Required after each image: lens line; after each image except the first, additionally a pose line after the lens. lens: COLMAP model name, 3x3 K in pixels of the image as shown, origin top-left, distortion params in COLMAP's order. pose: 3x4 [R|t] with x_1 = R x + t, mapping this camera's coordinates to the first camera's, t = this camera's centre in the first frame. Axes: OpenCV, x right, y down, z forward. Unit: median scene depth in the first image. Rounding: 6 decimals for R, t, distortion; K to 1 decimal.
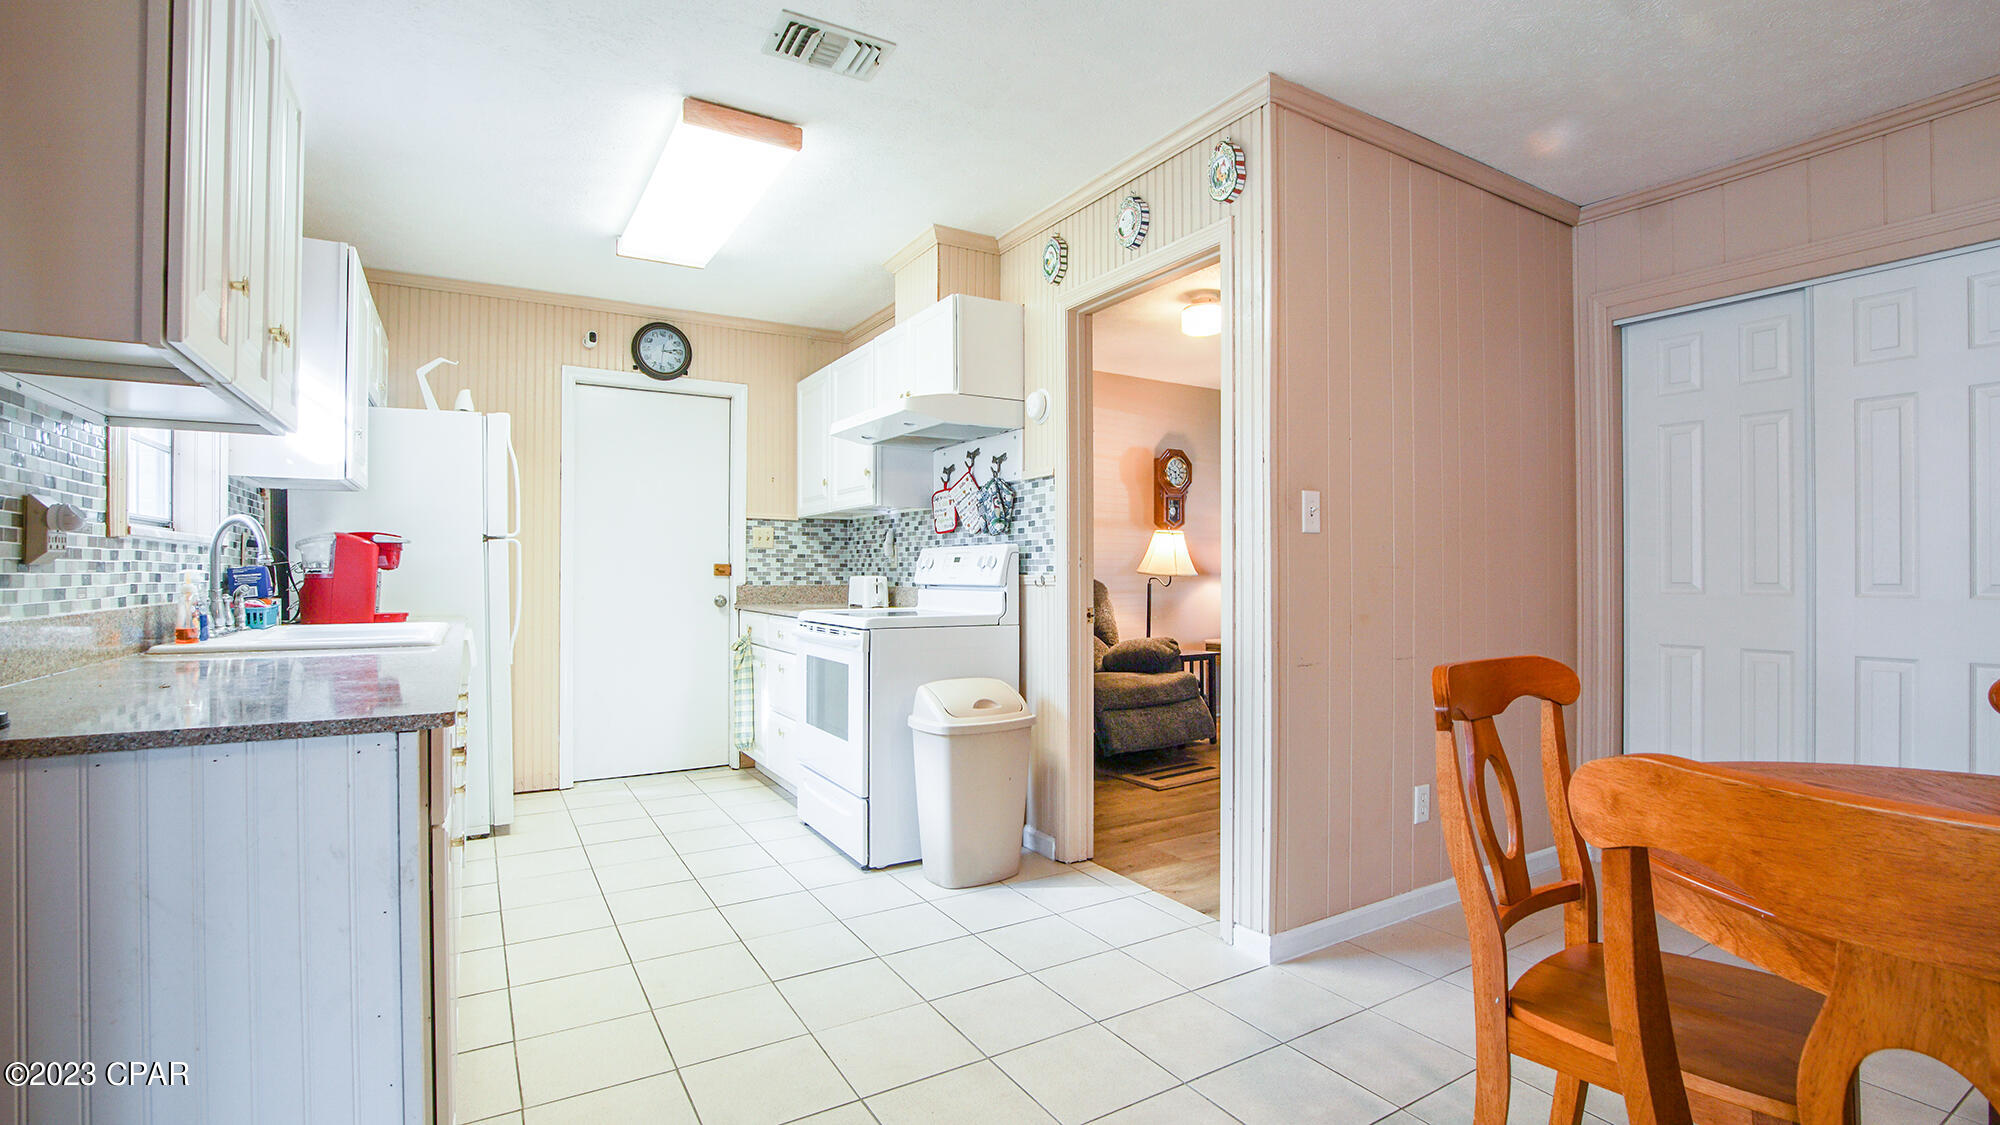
lens RADIAL K [[893.7, 0, 981.4], [0, 893.7, 556.4], [0, 0, 1]] dist [-0.035723, 0.006574]
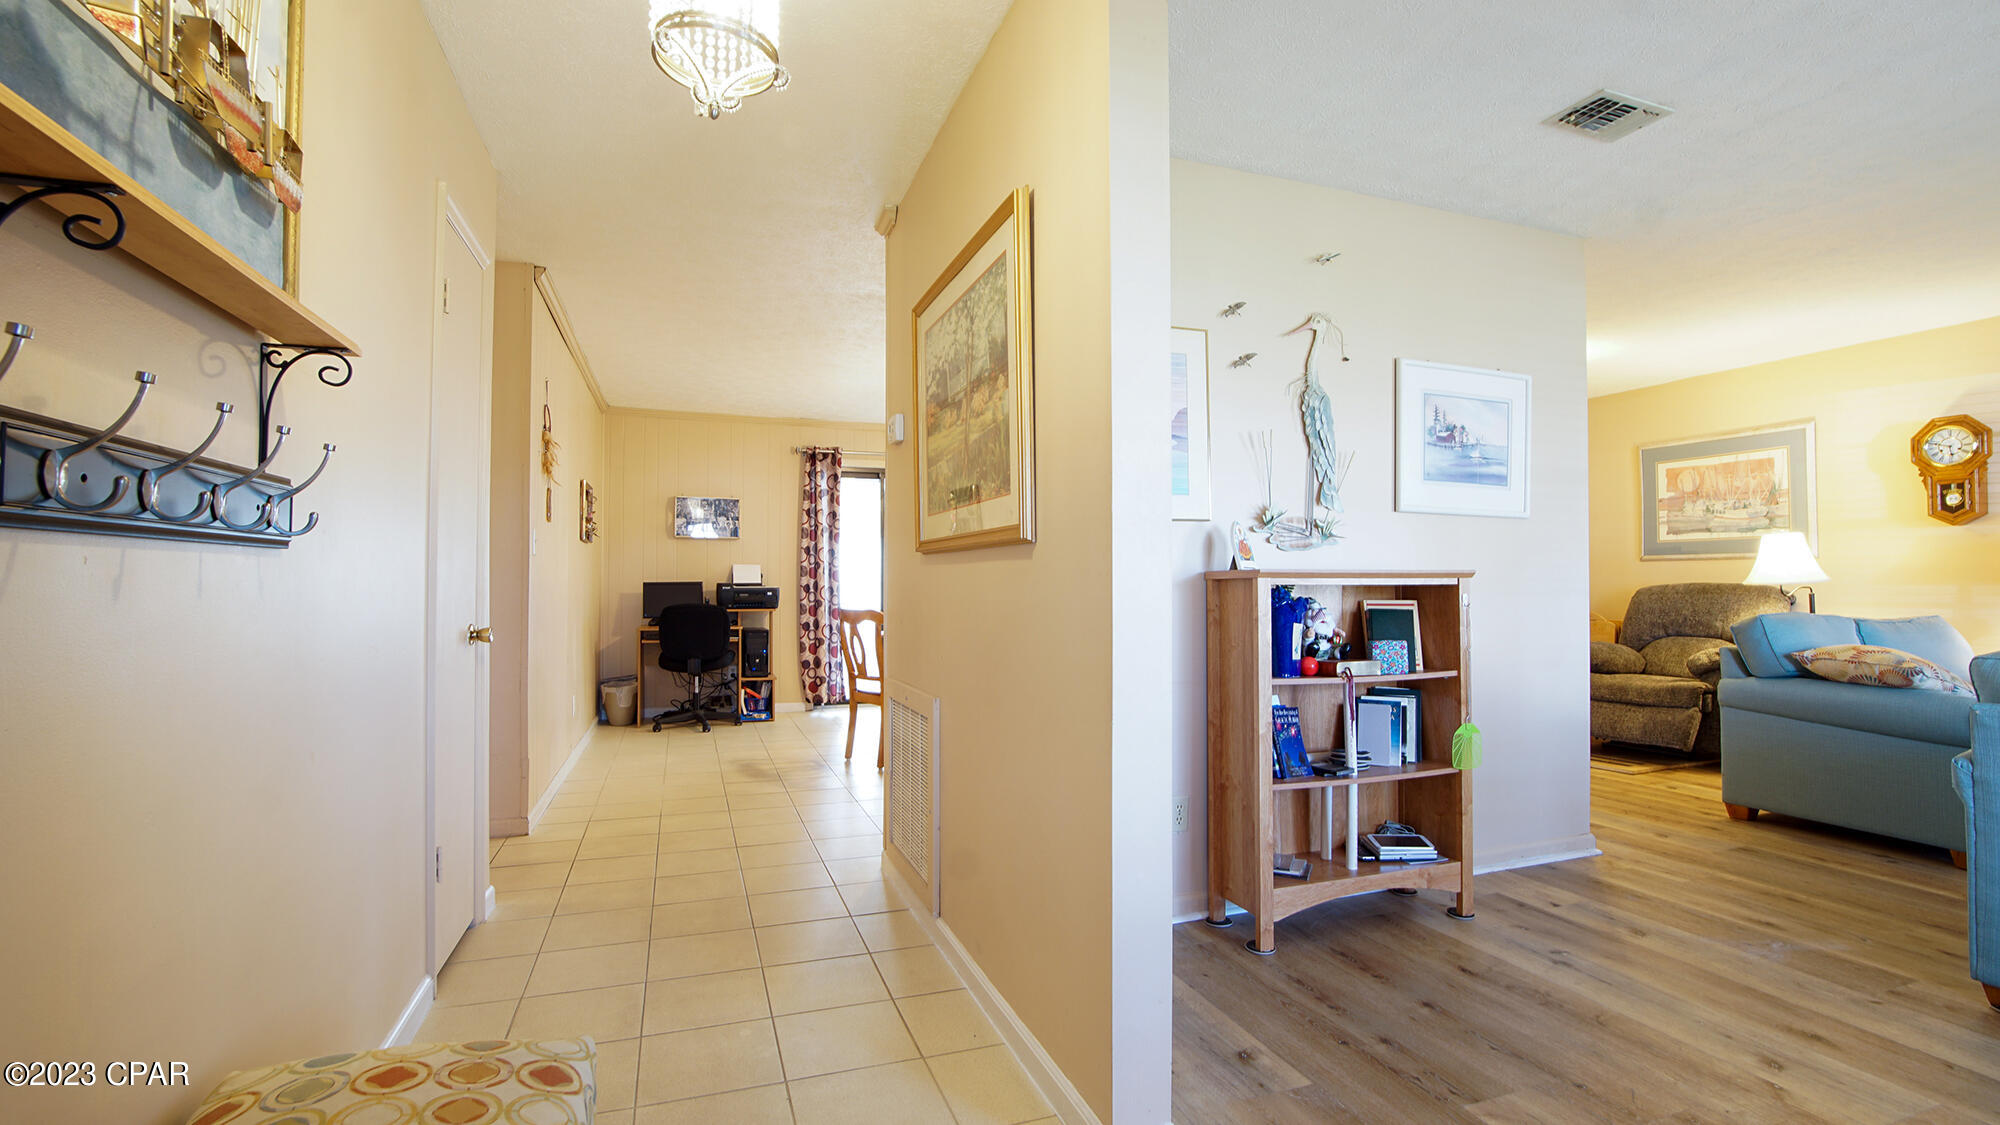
lens RADIAL K [[893.7, 0, 986.0], [0, 893.7, 567.4], [0, 0, 1]] dist [-0.035723, 0.006574]
pose [[-0.204195, -0.016687, -0.978788, 1.491406], [0.018478, 0.999611, -0.020897, 0.009782], [0.978756, -0.022353, -0.203807, 0.484743]]
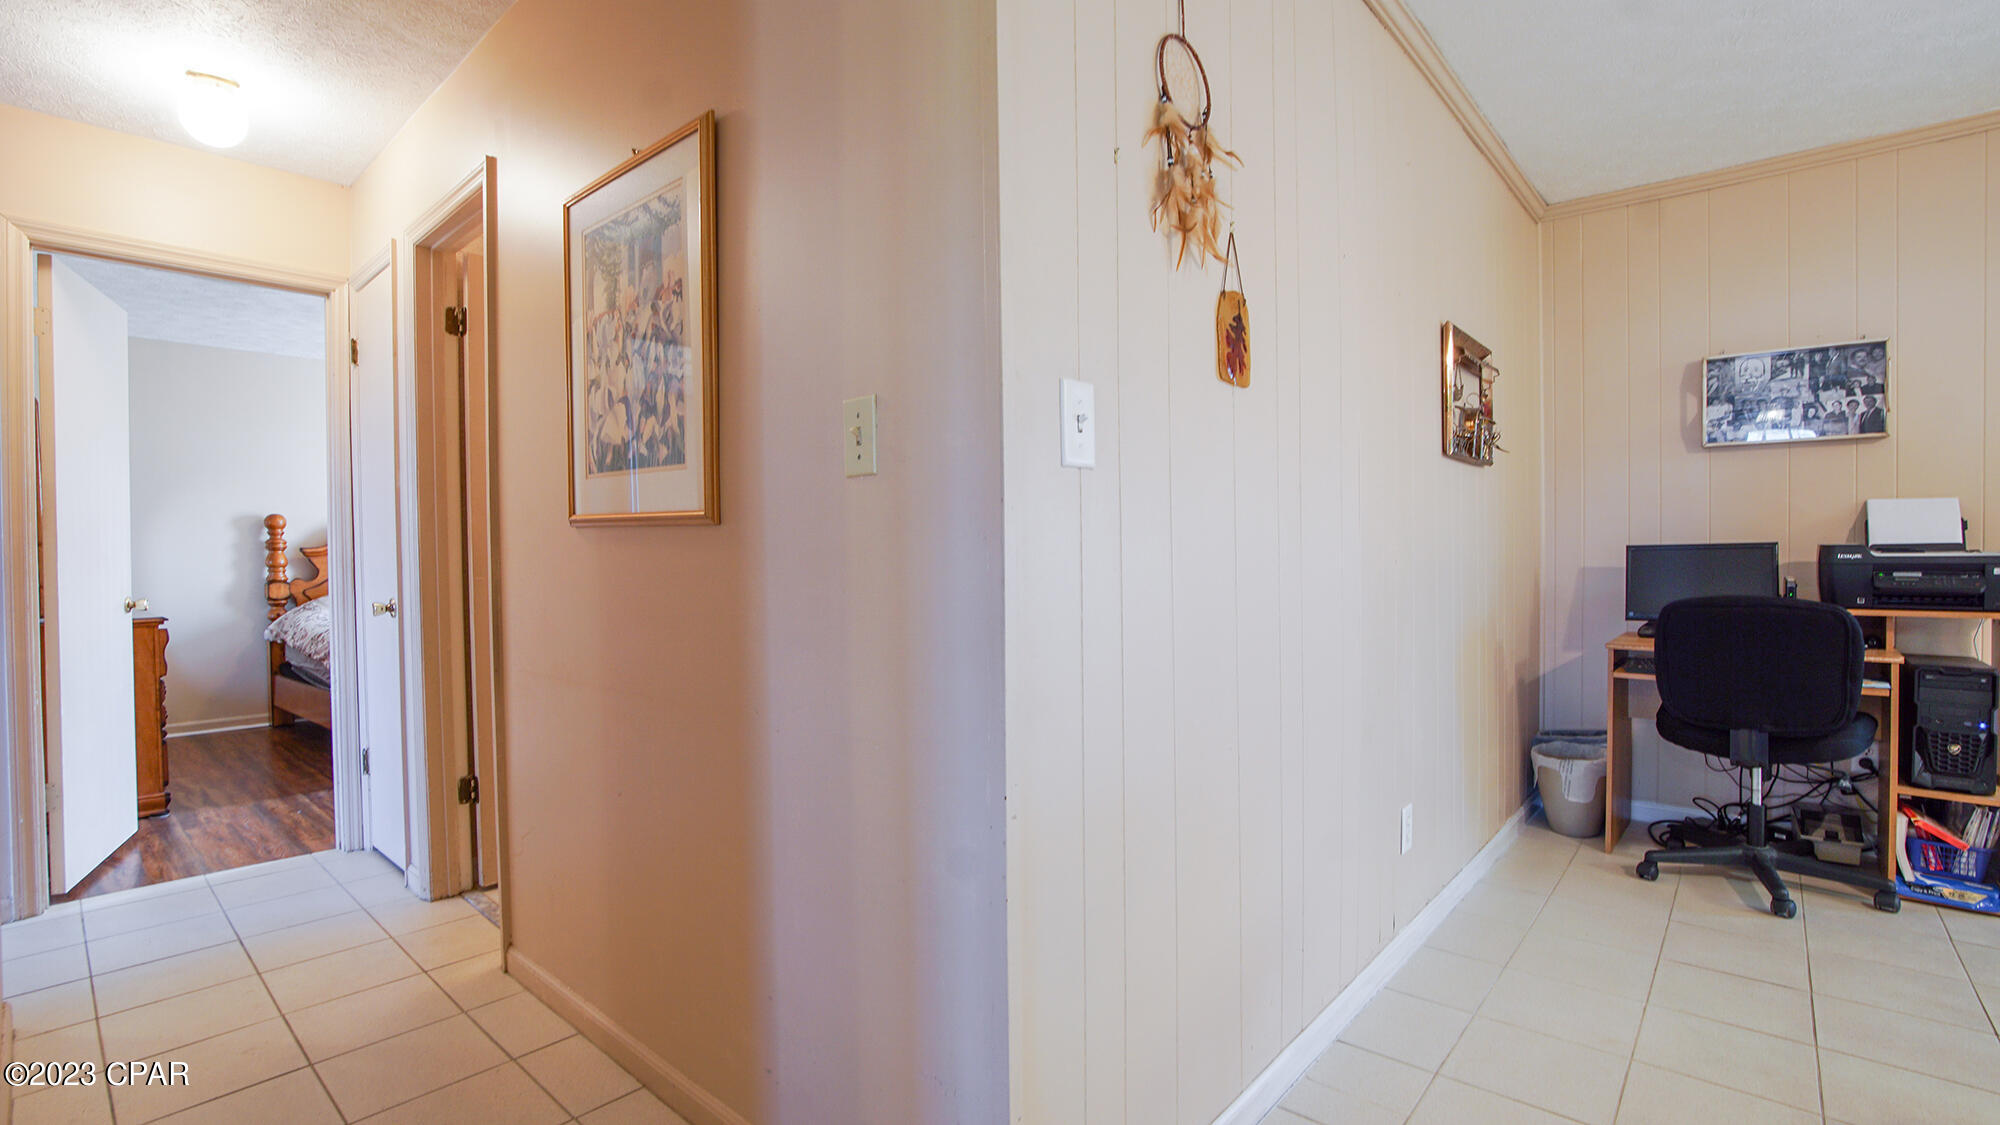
lens RADIAL K [[893.7, 0, 1000.4], [0, 893.7, 566.8], [0, 0, 1]] dist [-0.035723, 0.006574]
pose [[-0.949248, 0.014008, -0.314217, 0.858547], [0.015314, 0.999881, -0.001689, 0.004385], [0.314156, -0.006416, -0.949350, 0.136841]]
